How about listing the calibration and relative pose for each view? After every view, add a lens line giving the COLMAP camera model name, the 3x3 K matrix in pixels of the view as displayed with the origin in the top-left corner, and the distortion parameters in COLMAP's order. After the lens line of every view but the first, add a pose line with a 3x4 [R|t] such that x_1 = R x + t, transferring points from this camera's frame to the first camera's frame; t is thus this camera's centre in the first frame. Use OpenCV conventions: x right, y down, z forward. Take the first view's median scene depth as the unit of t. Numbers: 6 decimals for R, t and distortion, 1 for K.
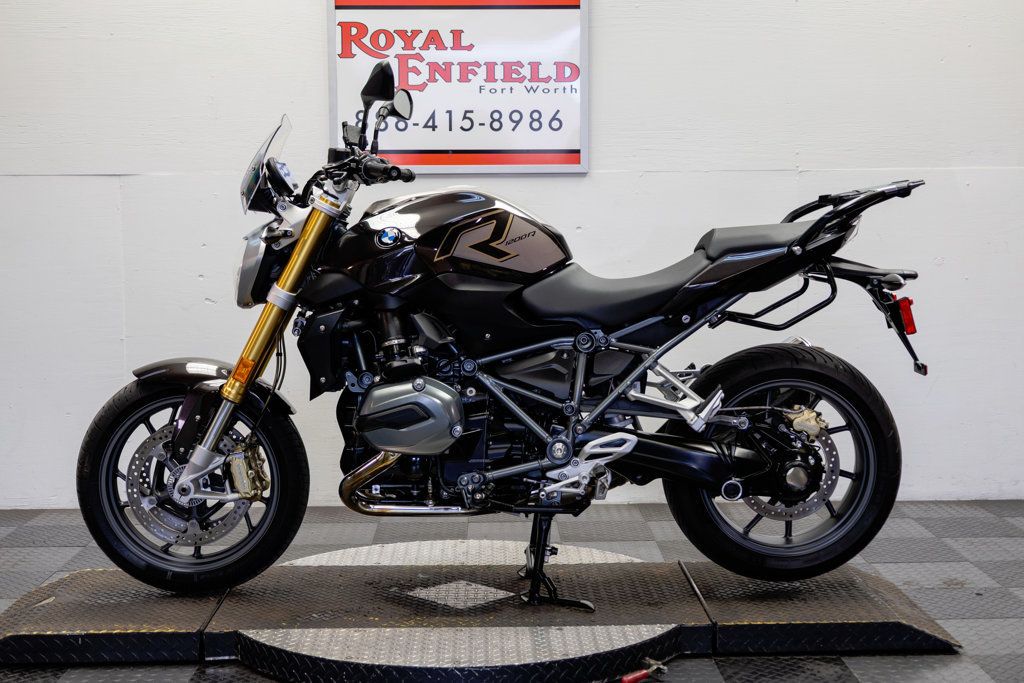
lens RADIAL K [[1467.8, 0, 512.0], [0, 1467.8, 341.5], [0, 0, 1]] dist [0.021656, -0.012281]
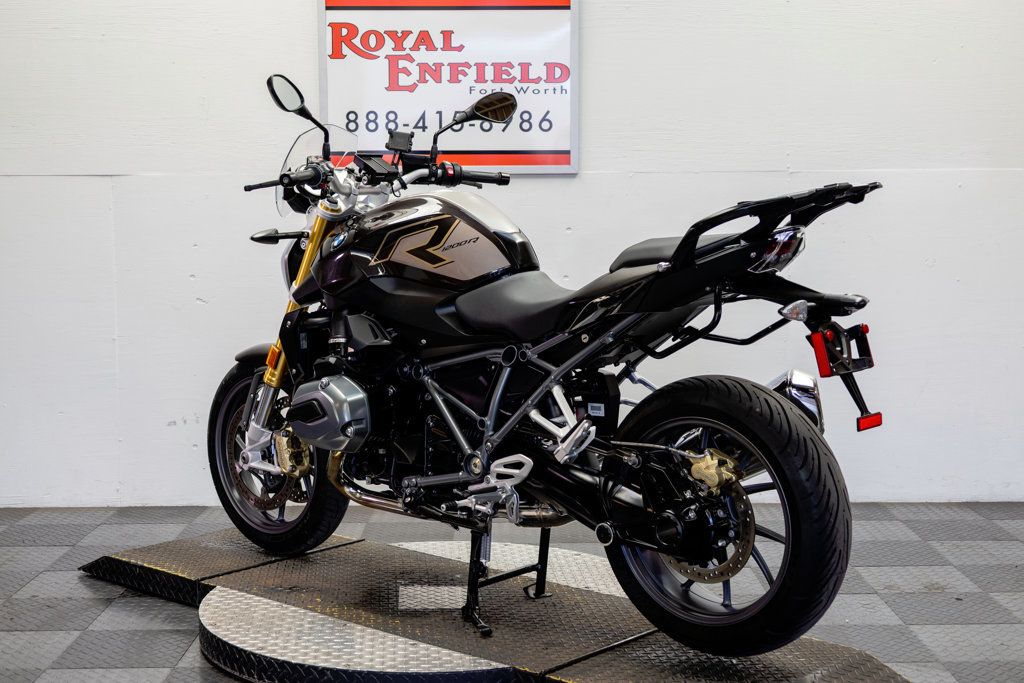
lens RADIAL K [[1467.8, 0, 512.0], [0, 1467.8, 341.5], [0, 0, 1]] dist [0.021656, -0.012281]
pose [[0.743156, 0.071765, -0.665258, 0.682103], [-0.061178, 0.997355, 0.039249, -0.046080], [0.666315, 0.011531, 0.745581, 0.292750]]
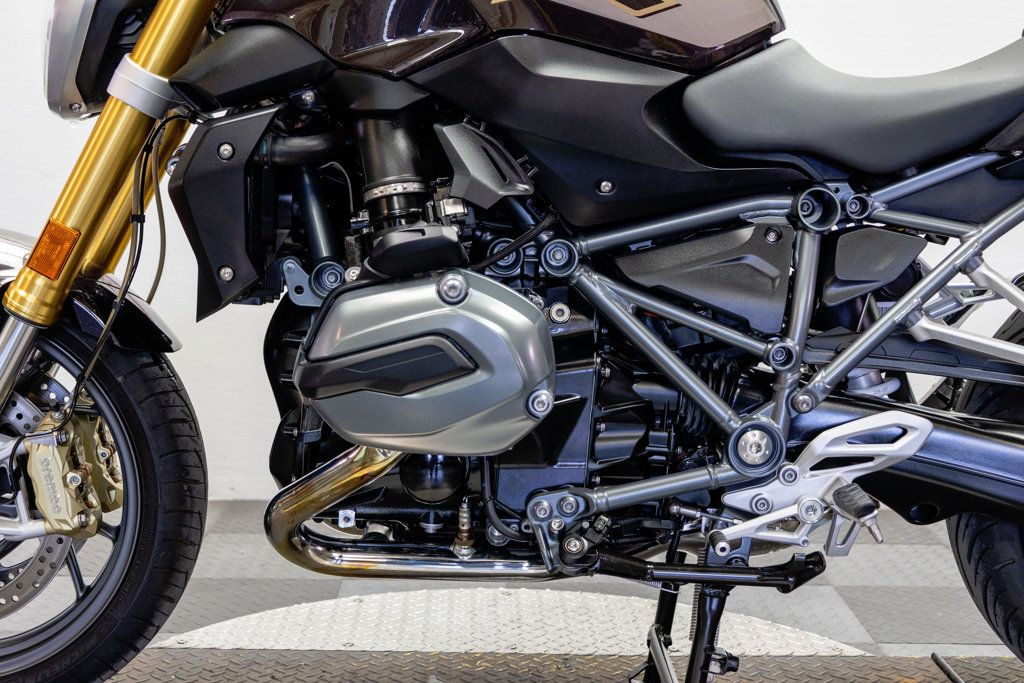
lens RADIAL K [[1455.1, 0, 505.5], [0, 1455.1, 344.6], [0, 0, 1]] dist [-0.000966, -0.002611]
pose [[0.999658, 0.025390, 0.006252, -0.047551], [-0.025628, 0.998808, 0.041540, 0.026075], [-0.005189, -0.041686, 0.999117, 0.552408]]
